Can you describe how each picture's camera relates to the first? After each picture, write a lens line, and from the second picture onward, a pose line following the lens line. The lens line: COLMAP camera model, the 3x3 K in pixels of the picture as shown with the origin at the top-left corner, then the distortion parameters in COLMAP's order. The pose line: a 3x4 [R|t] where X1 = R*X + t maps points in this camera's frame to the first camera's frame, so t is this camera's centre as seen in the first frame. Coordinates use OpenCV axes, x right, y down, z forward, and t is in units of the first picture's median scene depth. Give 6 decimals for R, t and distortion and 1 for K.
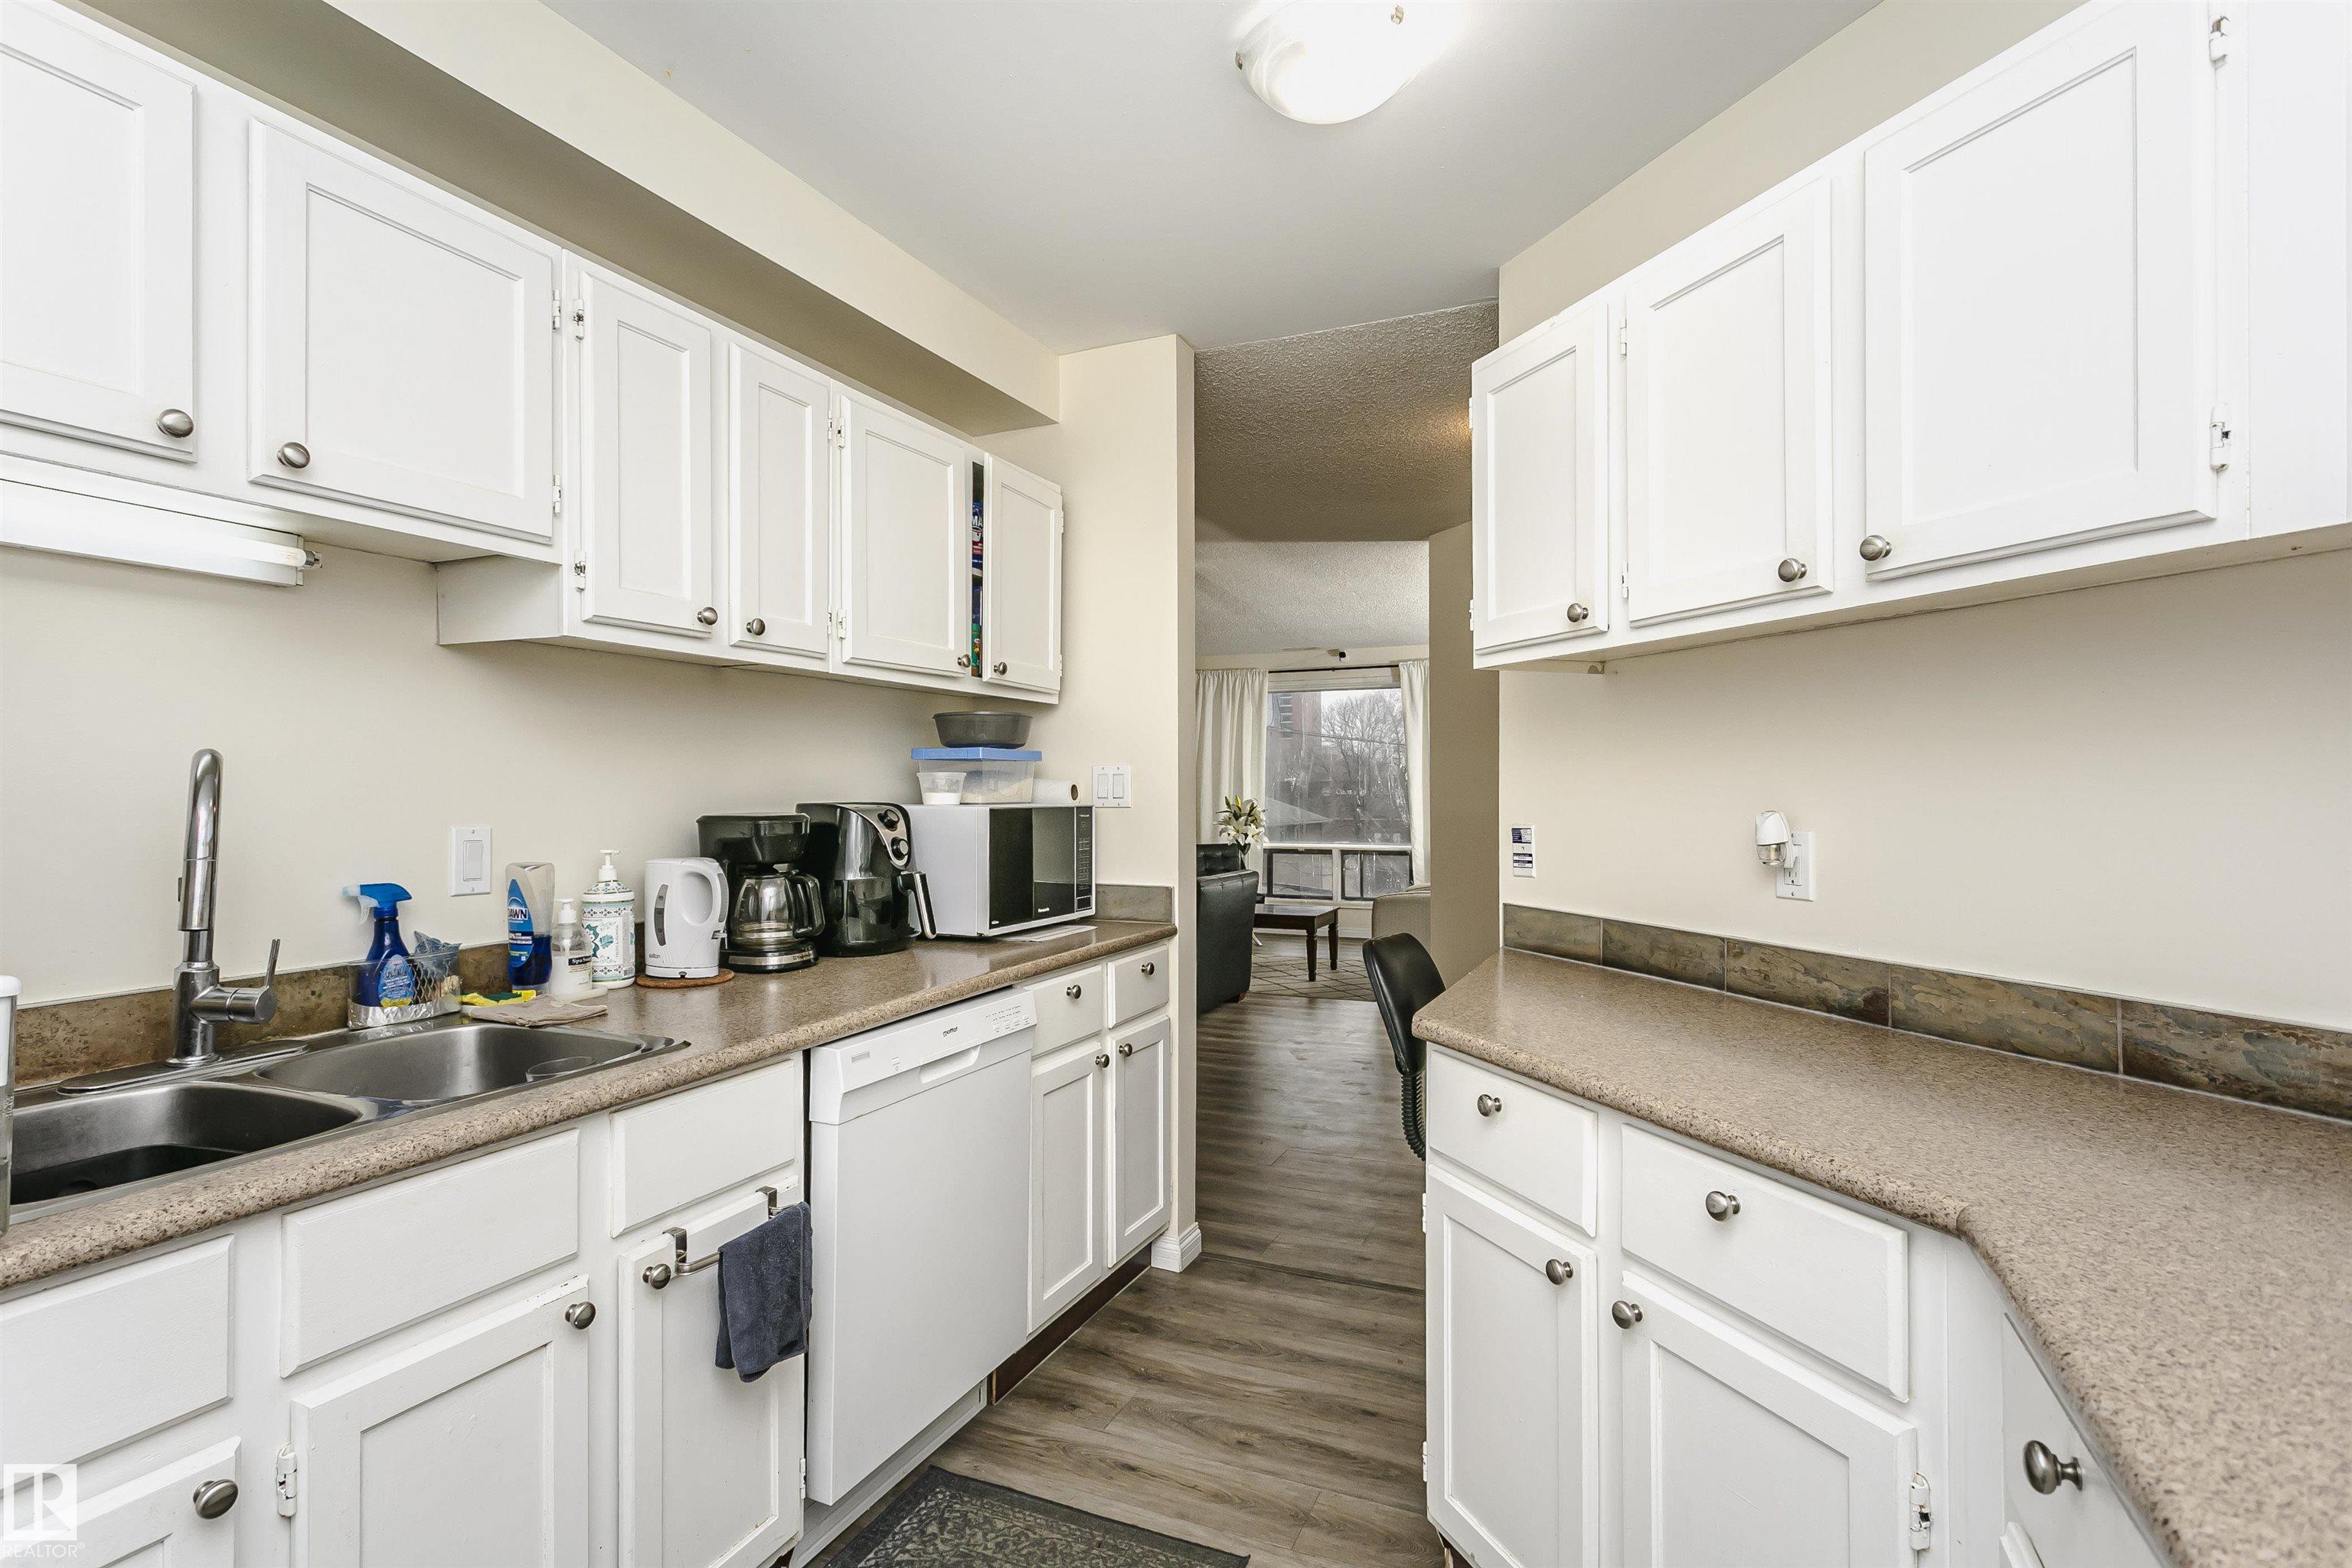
lens RADIAL K [[1151.4, 0, 1165.7], [0, 1151.4, 779.6], [0, 0, 1]] dist [0.000955, 0.001047]
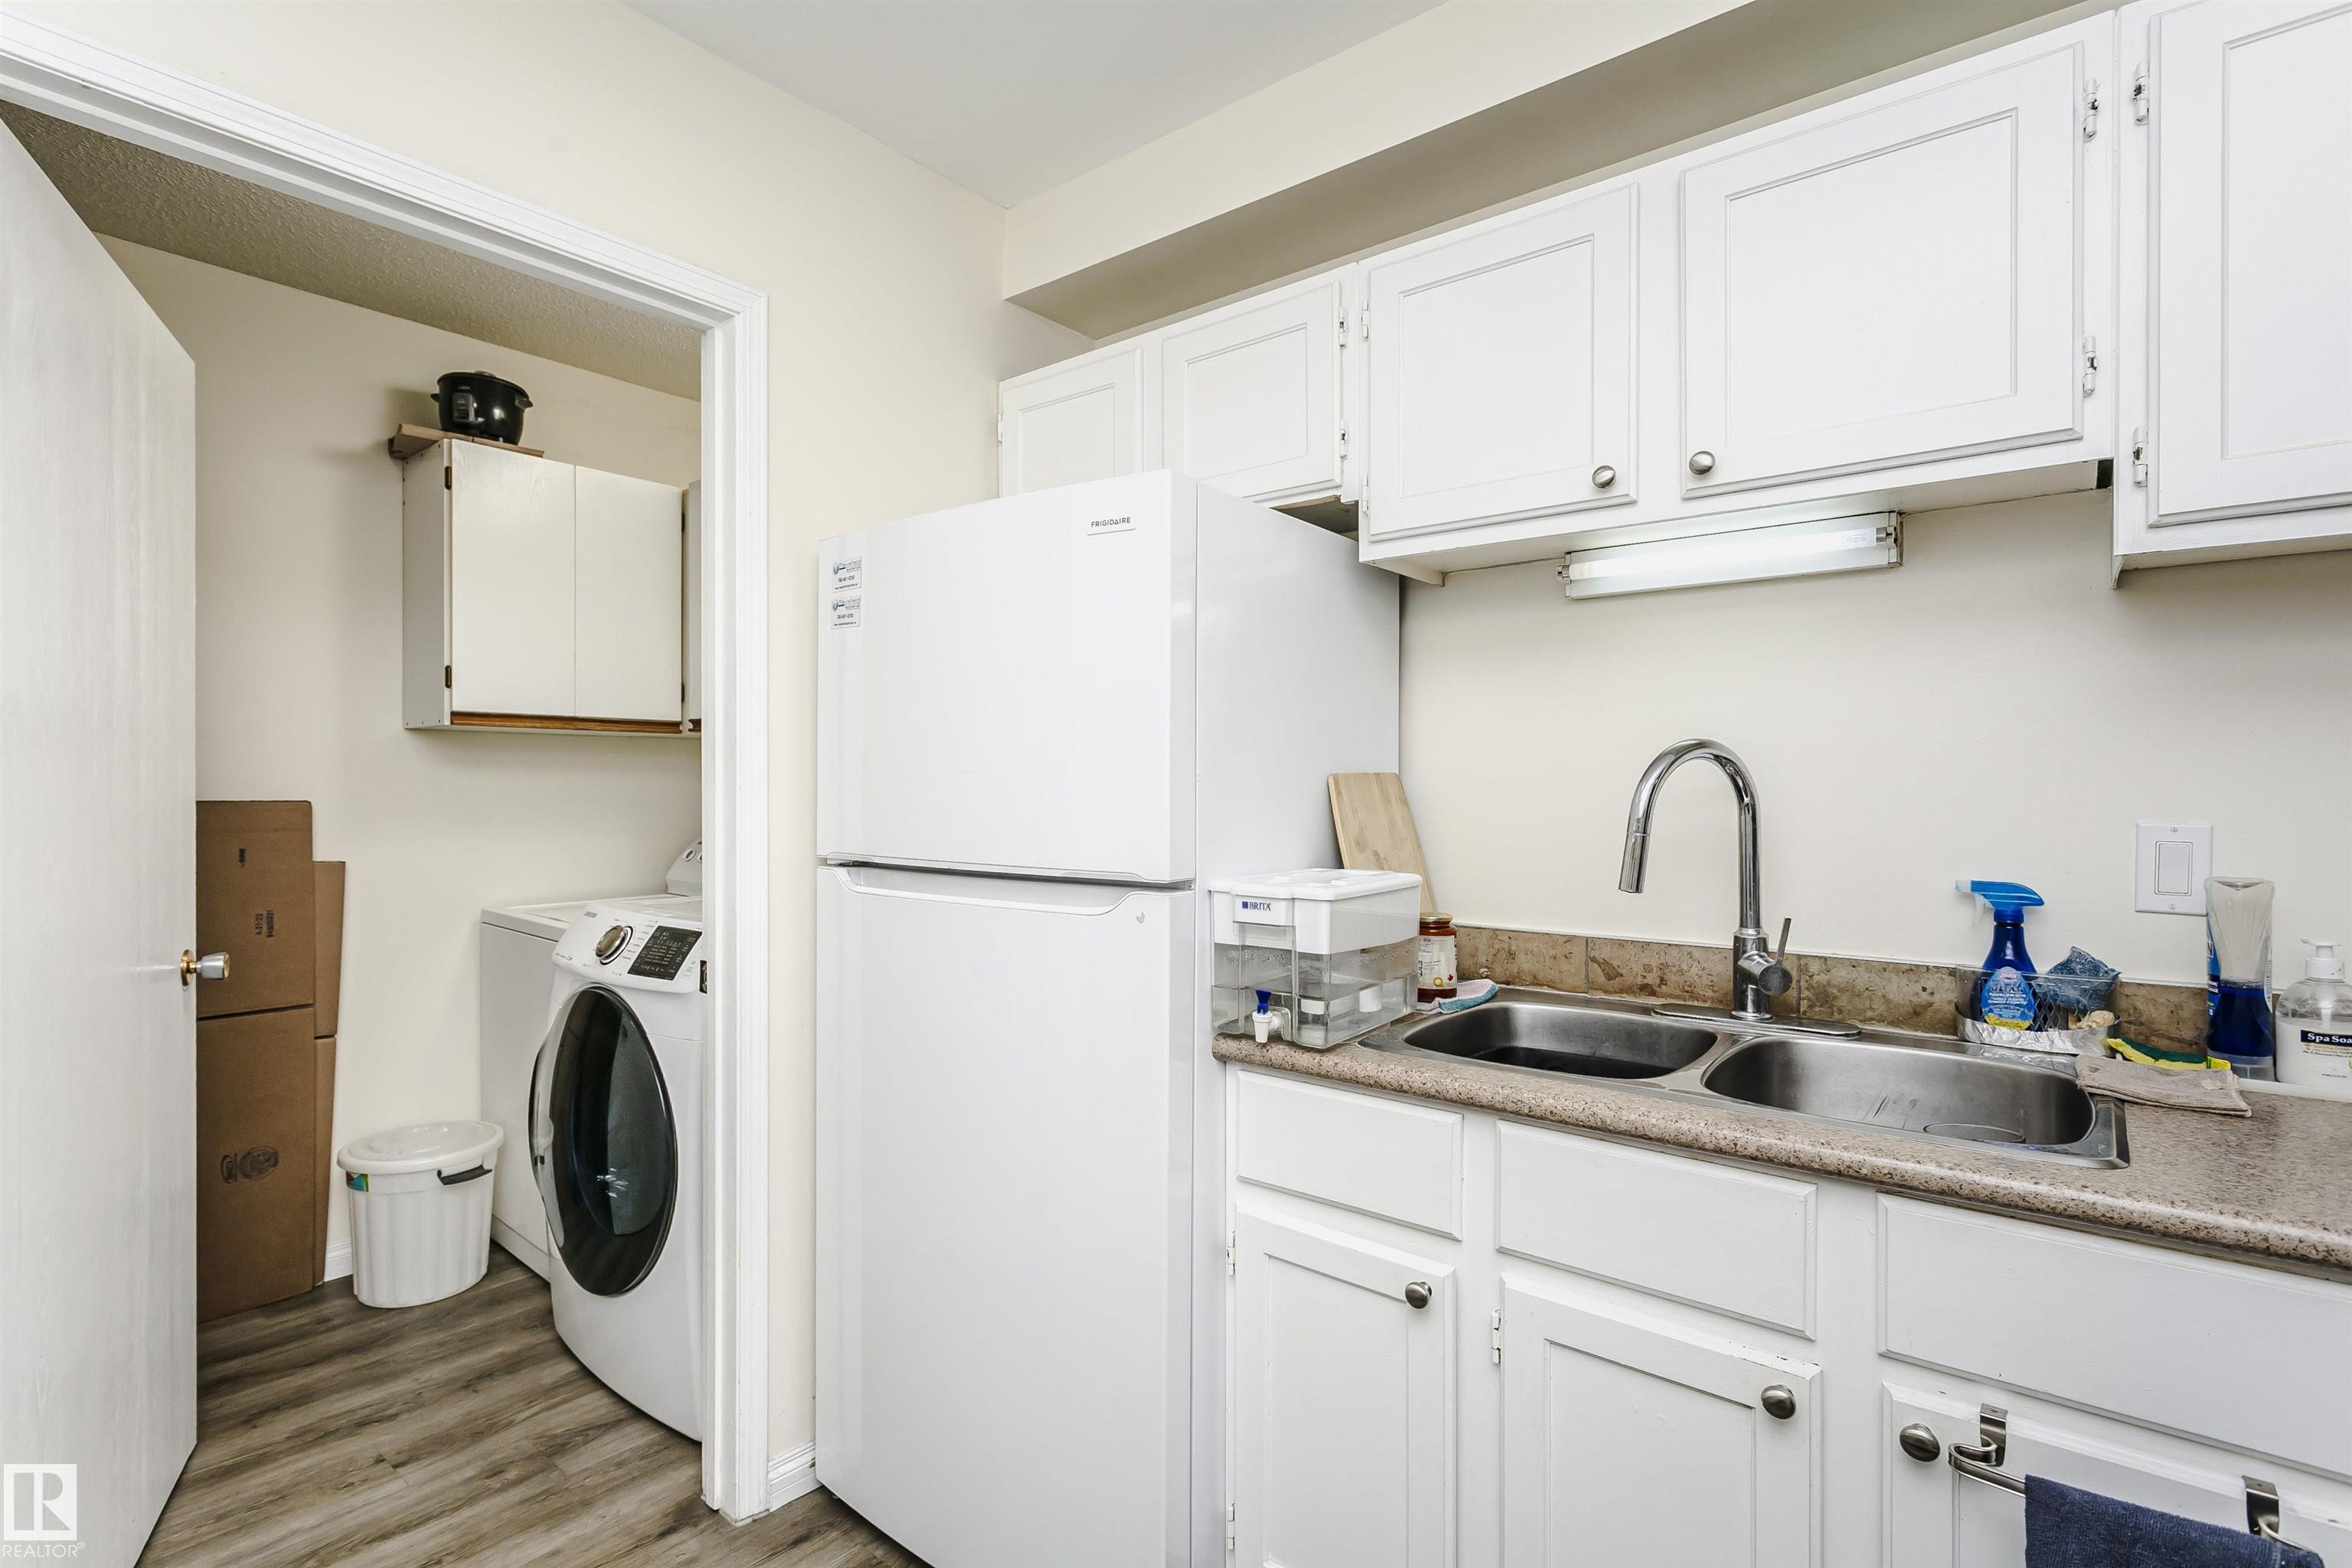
lens RADIAL K [[1151.4, 0, 1166.3], [0, 1151.4, 792.5], [0, 0, 1]] dist [0.000955, 0.001047]
pose [[-0.264533, 0.008223, -0.964342, 0.343745], [0.007439, 0.999951, 0.006486, 0.012865], [0.964348, -0.005458, -0.264581, 0.664576]]
